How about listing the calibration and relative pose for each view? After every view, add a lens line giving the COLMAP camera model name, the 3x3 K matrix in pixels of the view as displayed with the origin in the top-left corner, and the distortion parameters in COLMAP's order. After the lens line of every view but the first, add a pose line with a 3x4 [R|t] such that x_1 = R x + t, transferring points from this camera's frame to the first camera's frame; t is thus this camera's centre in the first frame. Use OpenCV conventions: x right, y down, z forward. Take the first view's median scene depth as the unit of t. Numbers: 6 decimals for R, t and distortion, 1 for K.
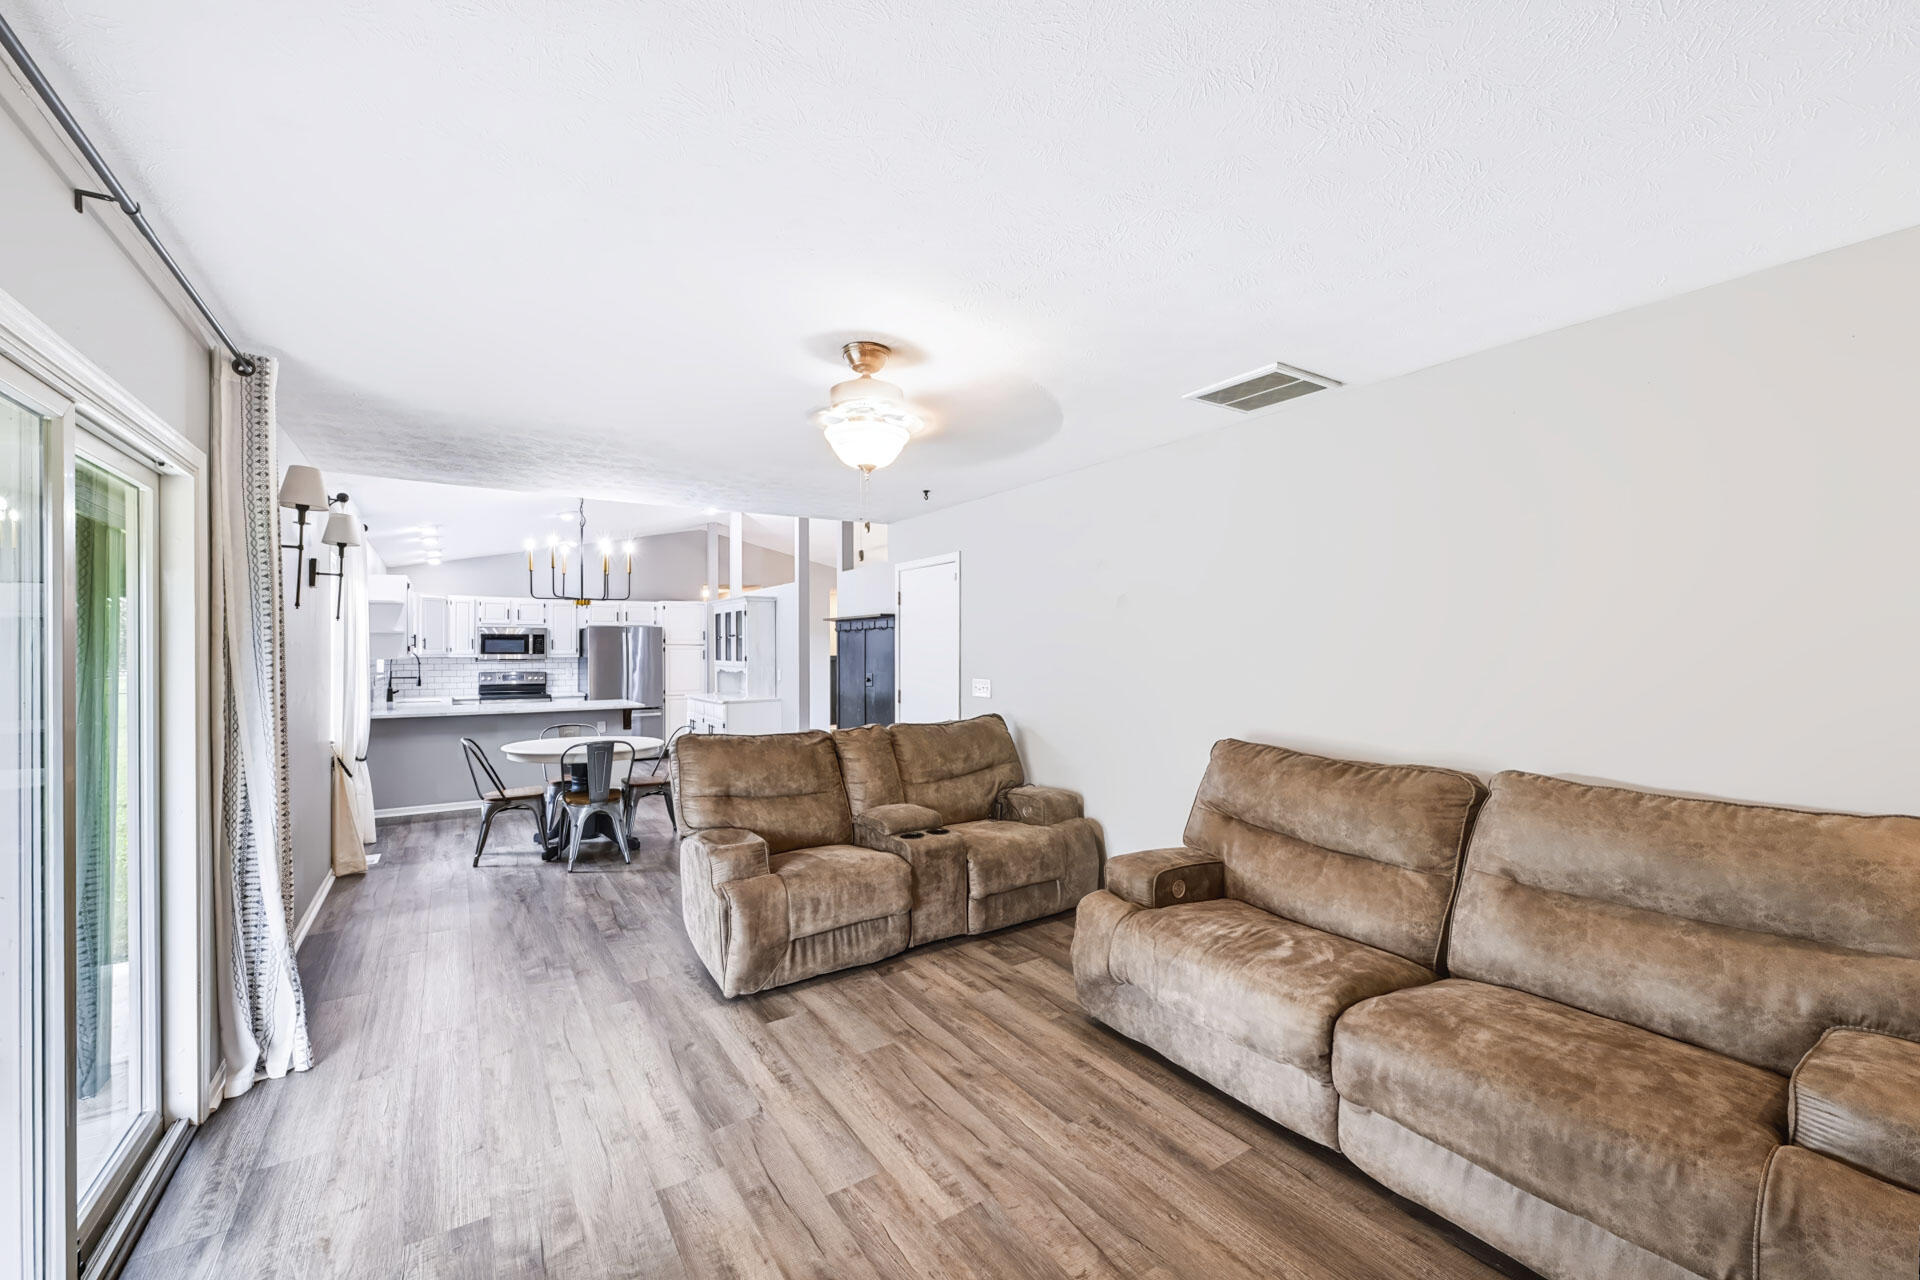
lens RADIAL K [[762.7, 0, 945.5], [0, 762.7, 614.6], [0, 0, 1]] dist [-0.001215, -0.001354]
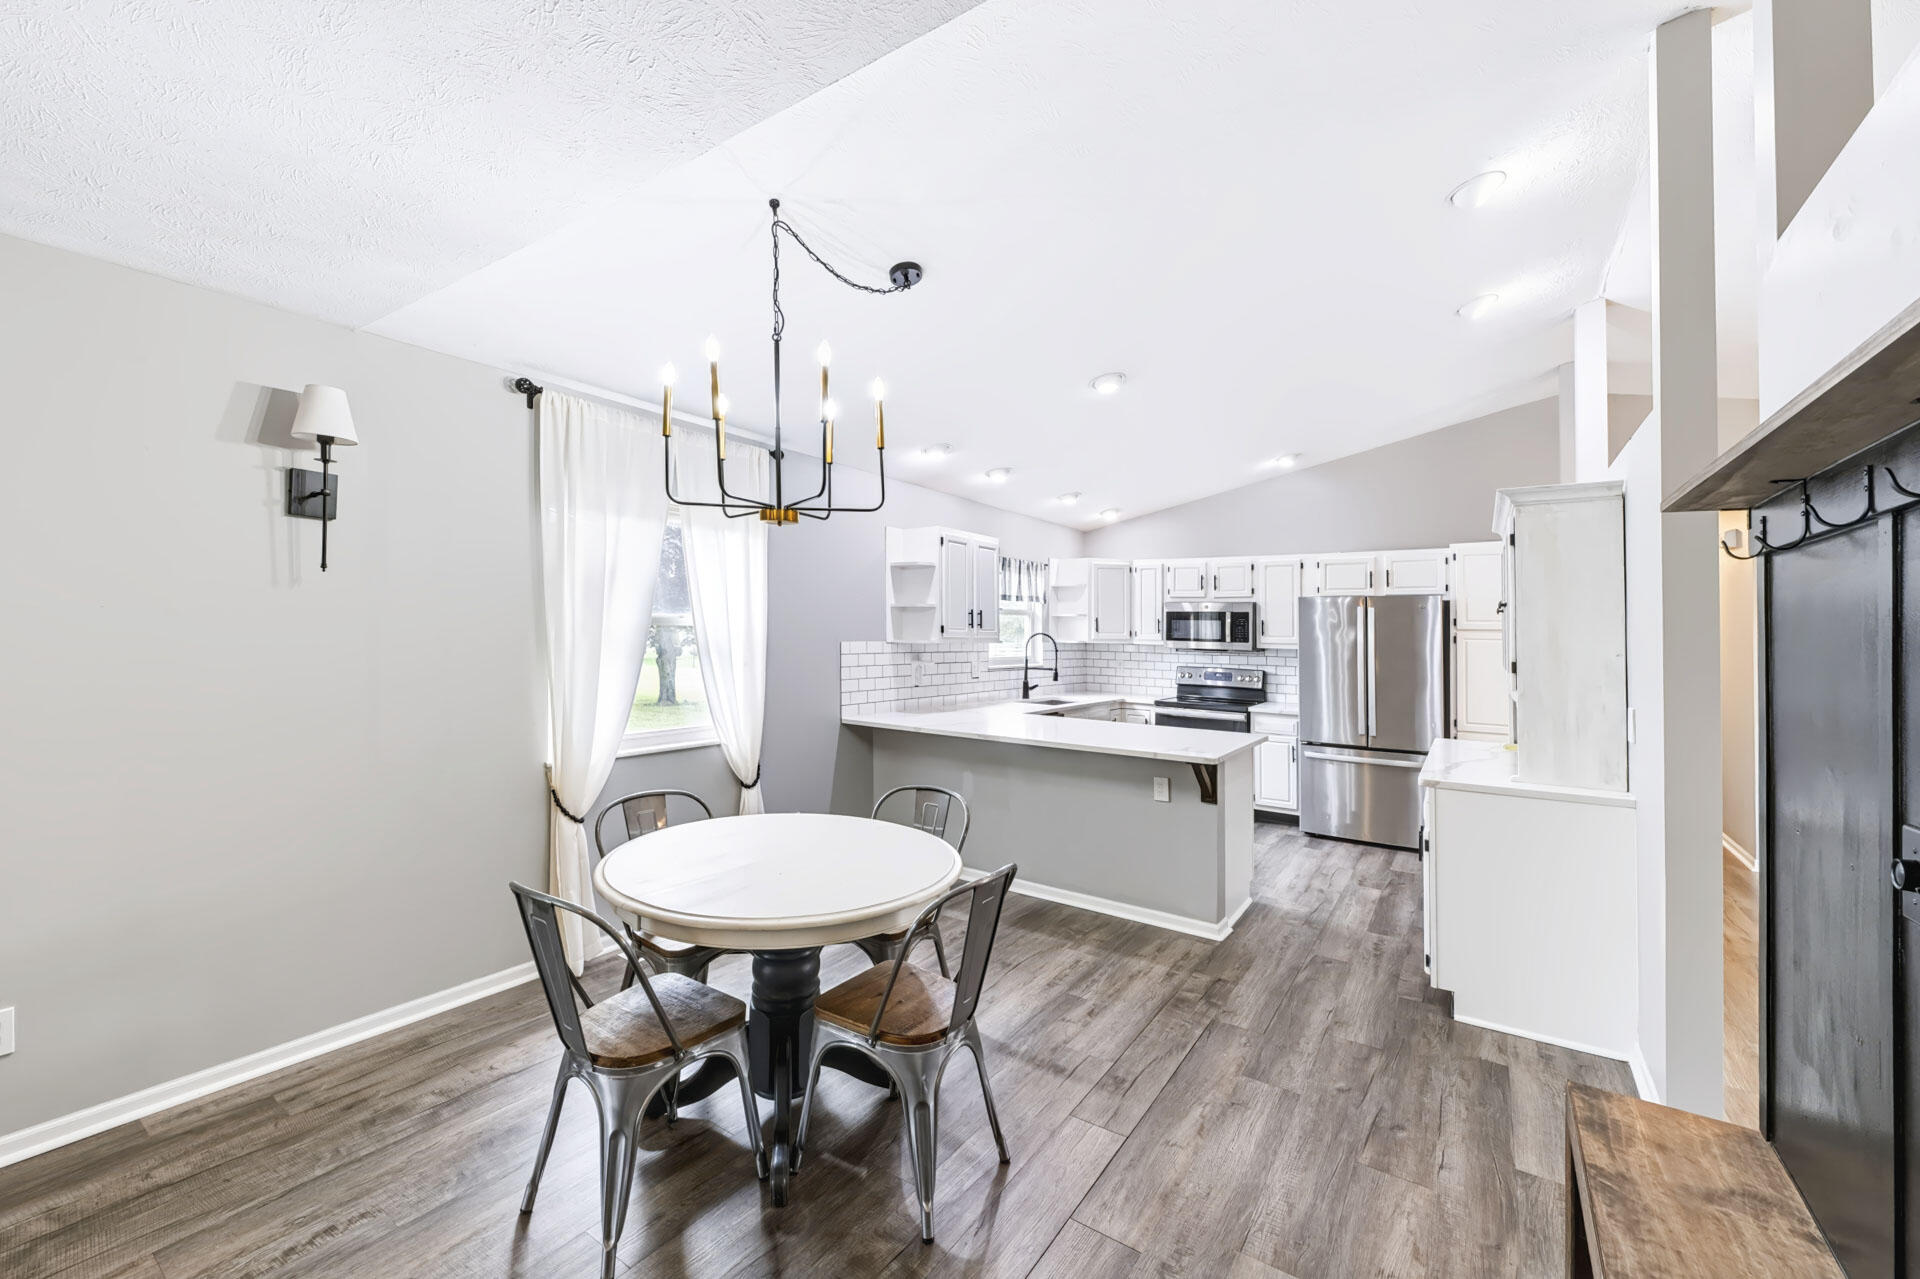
lens RADIAL K [[762.7, 0, 959.2], [0, 762.7, 636.7], [0, 0, 1]] dist [-0.001215, -0.001354]
pose [[0.390243, 0.014741, -0.920594, -0.080065], [0.026026, 0.999296, 0.027034, 0.061244], [0.920344, -0.034509, 0.389585, 1.396230]]
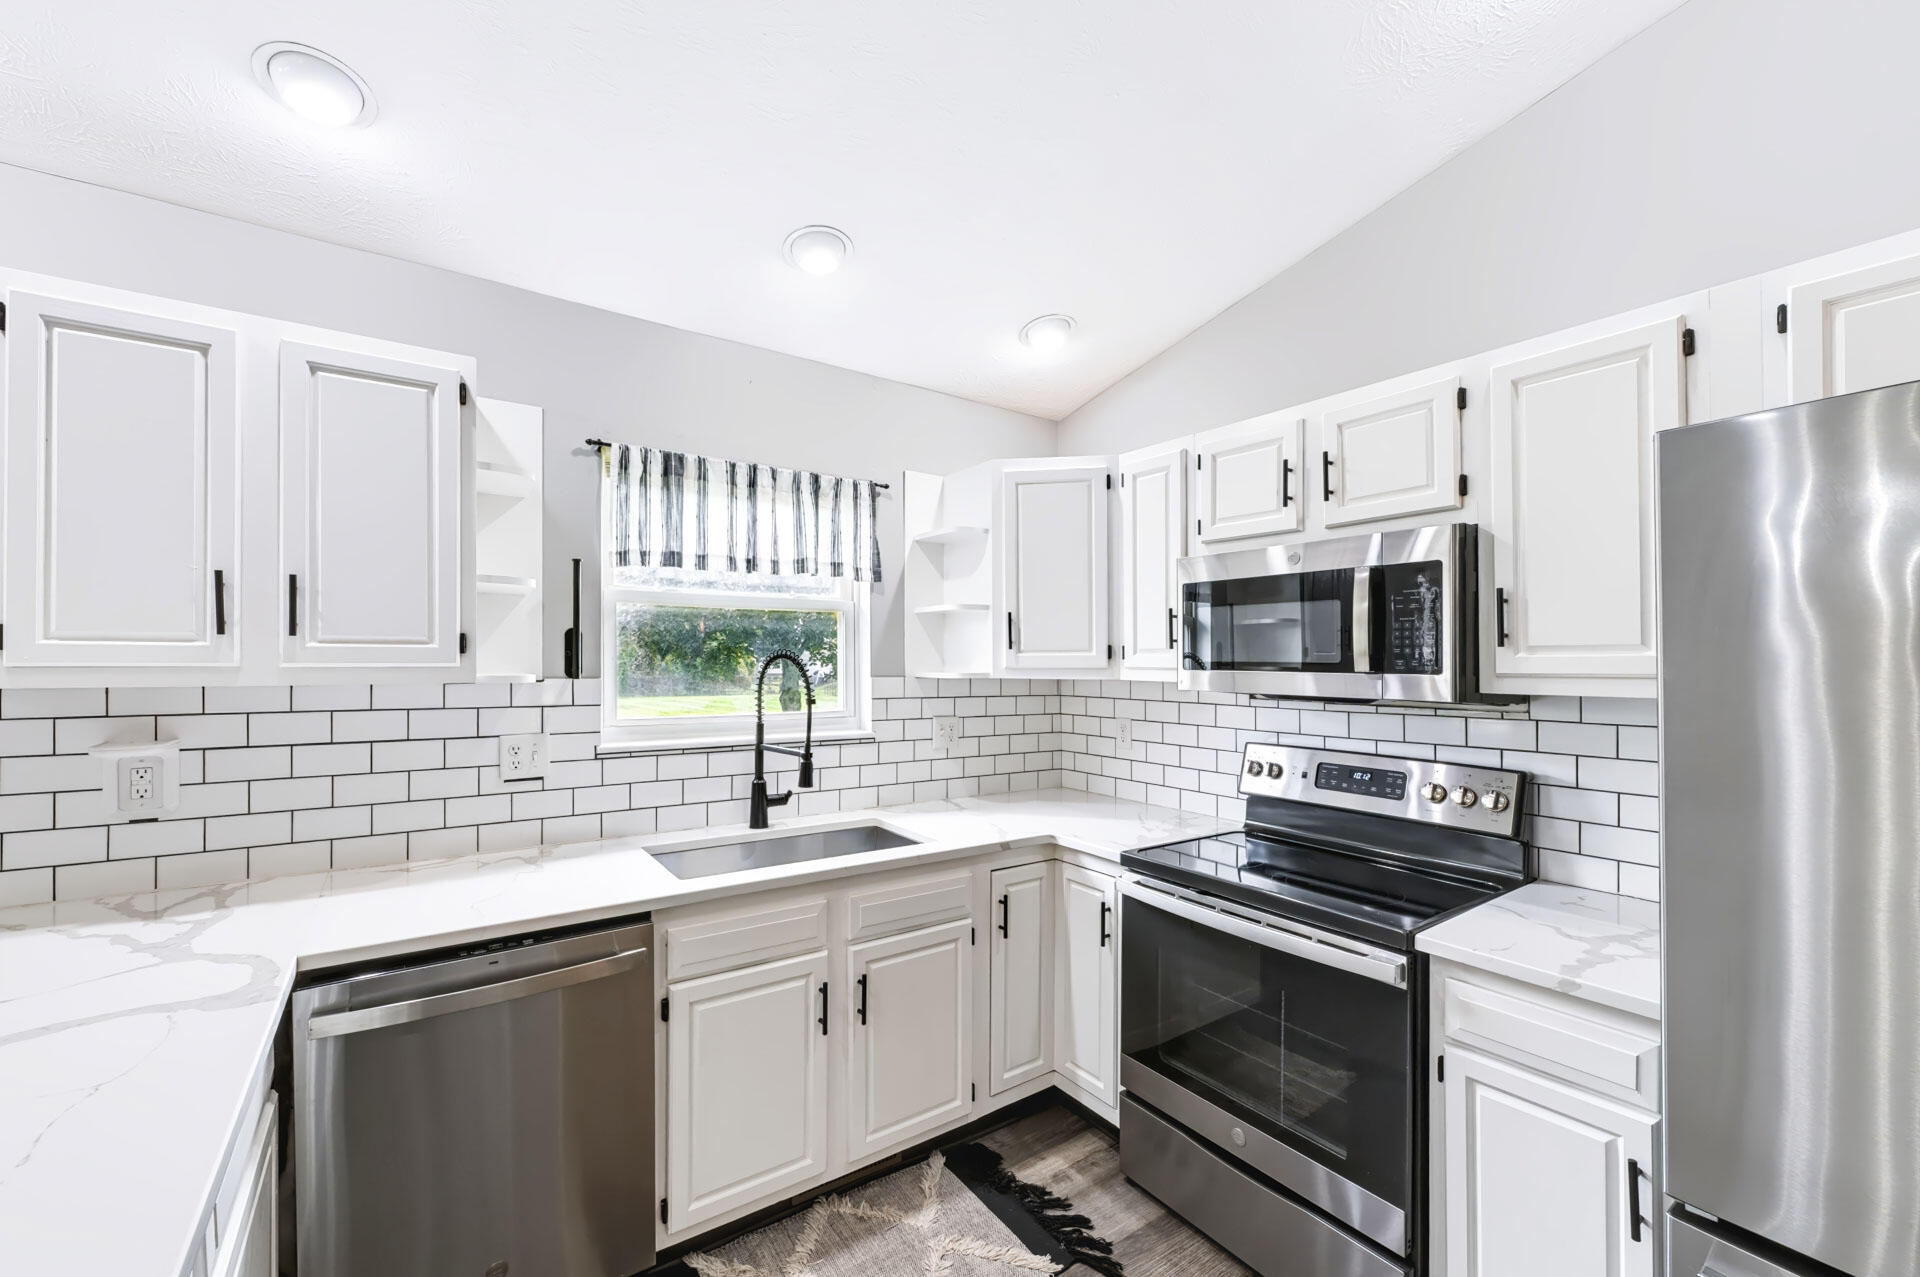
lens RADIAL K [[762.7, 0, 952.3], [0, 762.7, 673.1], [0, 0, 1]] dist [-0.001215, -0.001354]
pose [[0.037048, 0.015686, -0.999190, -0.947932], [0.045401, 0.998818, 0.017364, 0.115731], [0.998282, -0.046008, 0.036292, 2.345608]]
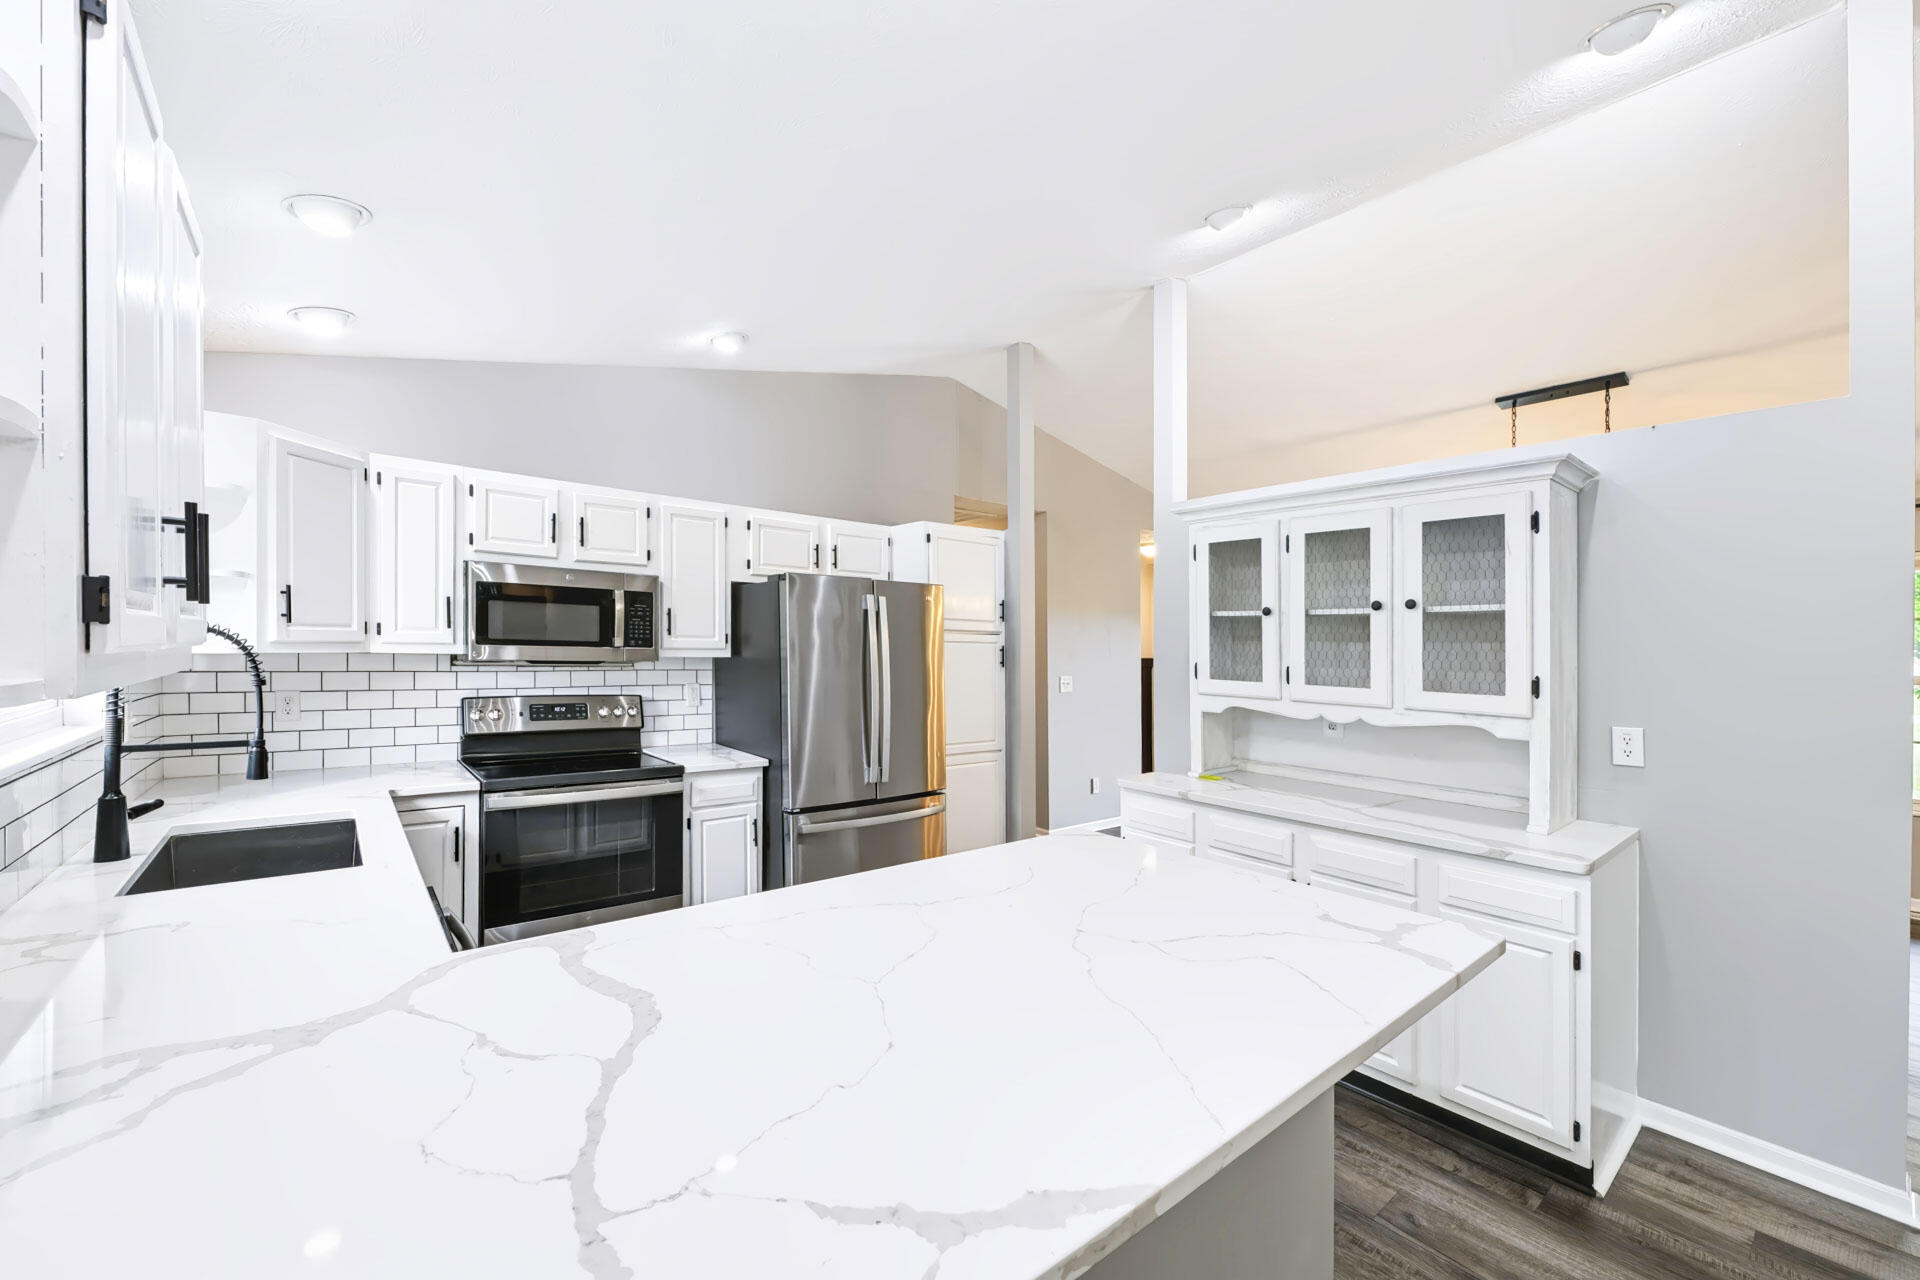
lens RADIAL K [[762.7, 0, 943.6], [0, 762.7, 641.8], [0, 0, 1]] dist [-0.001215, -0.001354]
pose [[0.994426, 0.022727, 0.102954, -1.136734], [-0.027185, 0.998743, 0.042111, 0.080733], [-0.101867, -0.044675, 0.993794, 1.680664]]
